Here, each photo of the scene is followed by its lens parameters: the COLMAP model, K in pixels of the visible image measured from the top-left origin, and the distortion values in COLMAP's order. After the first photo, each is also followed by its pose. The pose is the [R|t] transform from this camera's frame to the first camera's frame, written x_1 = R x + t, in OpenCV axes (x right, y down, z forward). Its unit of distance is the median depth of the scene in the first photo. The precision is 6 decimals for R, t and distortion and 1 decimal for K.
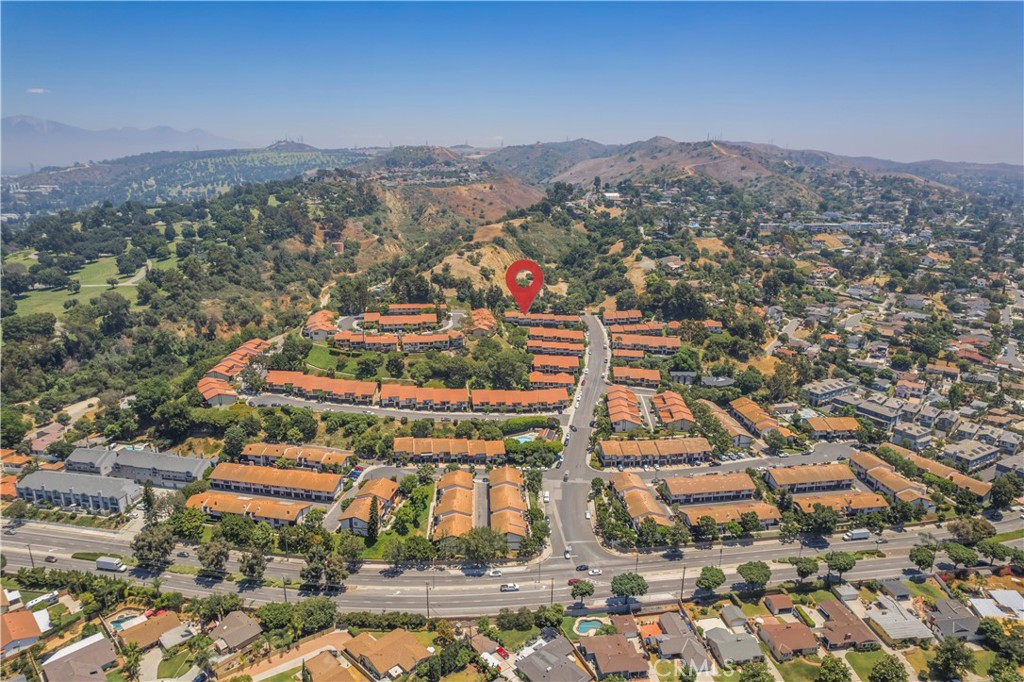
lens RADIAL K [[653.9, 0, 512.0], [0, 653.9, 341.0], [0, 0, 1]] dist [-0.078078, 0.073330]
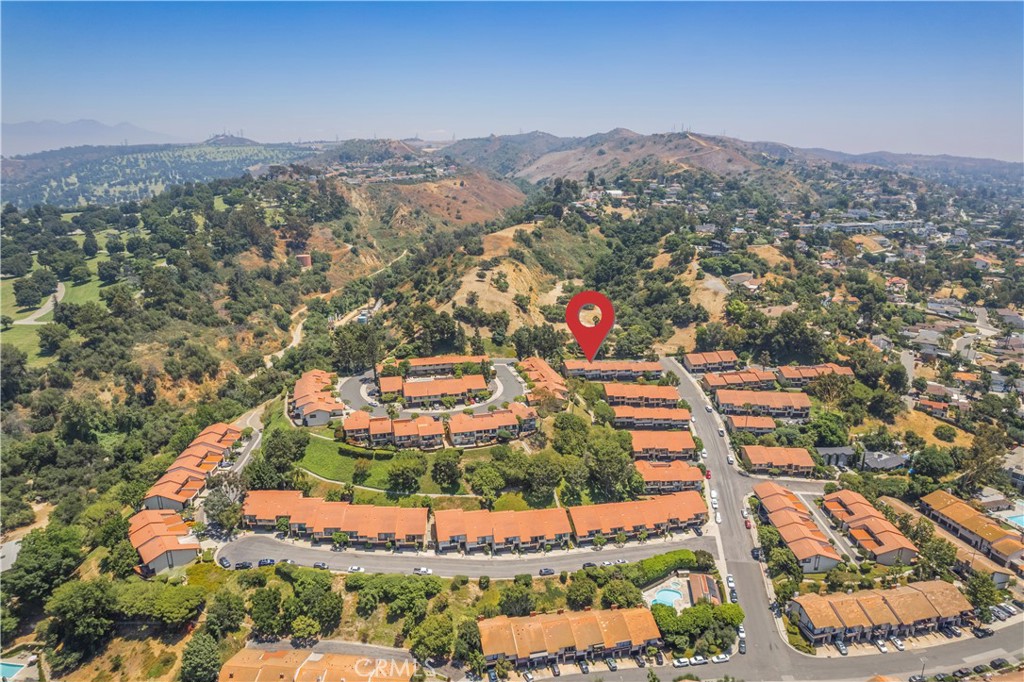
lens RADIAL K [[653.9, 0, 512.0], [0, 653.9, 341.0], [0, 0, 1]] dist [-0.078078, 0.073330]
pose [[0.996572, -0.027127, 0.078160, -0.087962], [0.026378, 0.999596, 0.010604, -0.053580], [-0.078416, -0.008506, 0.996884, 0.191734]]
